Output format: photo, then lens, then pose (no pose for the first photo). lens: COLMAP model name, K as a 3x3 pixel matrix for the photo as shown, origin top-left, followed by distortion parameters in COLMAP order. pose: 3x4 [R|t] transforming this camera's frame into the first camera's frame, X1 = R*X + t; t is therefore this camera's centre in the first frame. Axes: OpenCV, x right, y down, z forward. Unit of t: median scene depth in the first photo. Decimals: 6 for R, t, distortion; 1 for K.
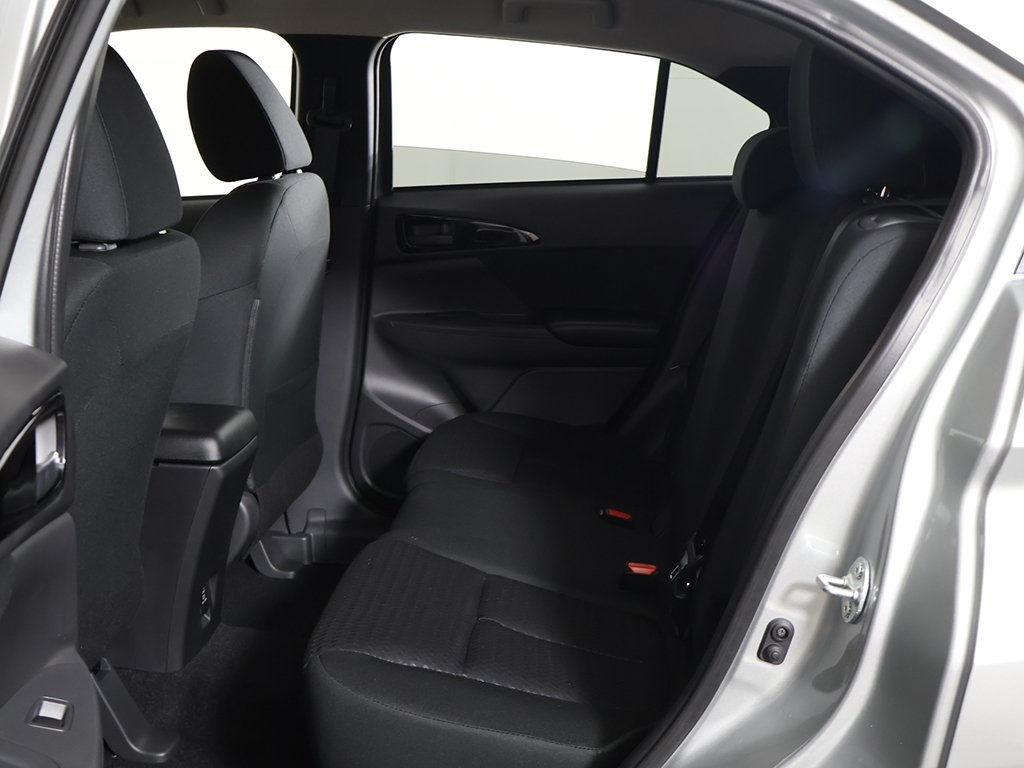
lens RADIAL K [[1142.9, 0, 512.0], [0, 1142.9, 384.0], [0, 0, 1]] dist [-0.045471, -0.029970]
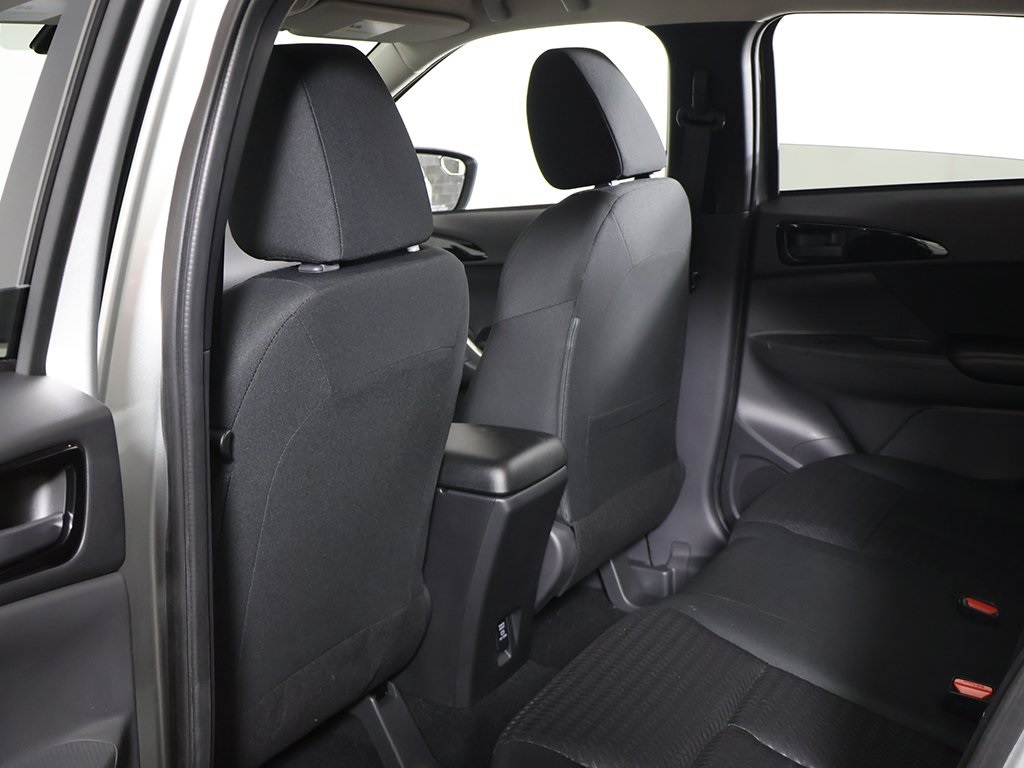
lens RADIAL K [[1142.9, 0, 512.0], [0, 1142.9, 384.0], [0, 0, 1]] dist [-0.045471, -0.029970]
pose [[0.896229, 0.057850, -0.439803, 0.110406], [-0.056098, 0.998281, 0.016994, -0.027532], [0.440030, 0.009442, 0.897933, 0.123186]]
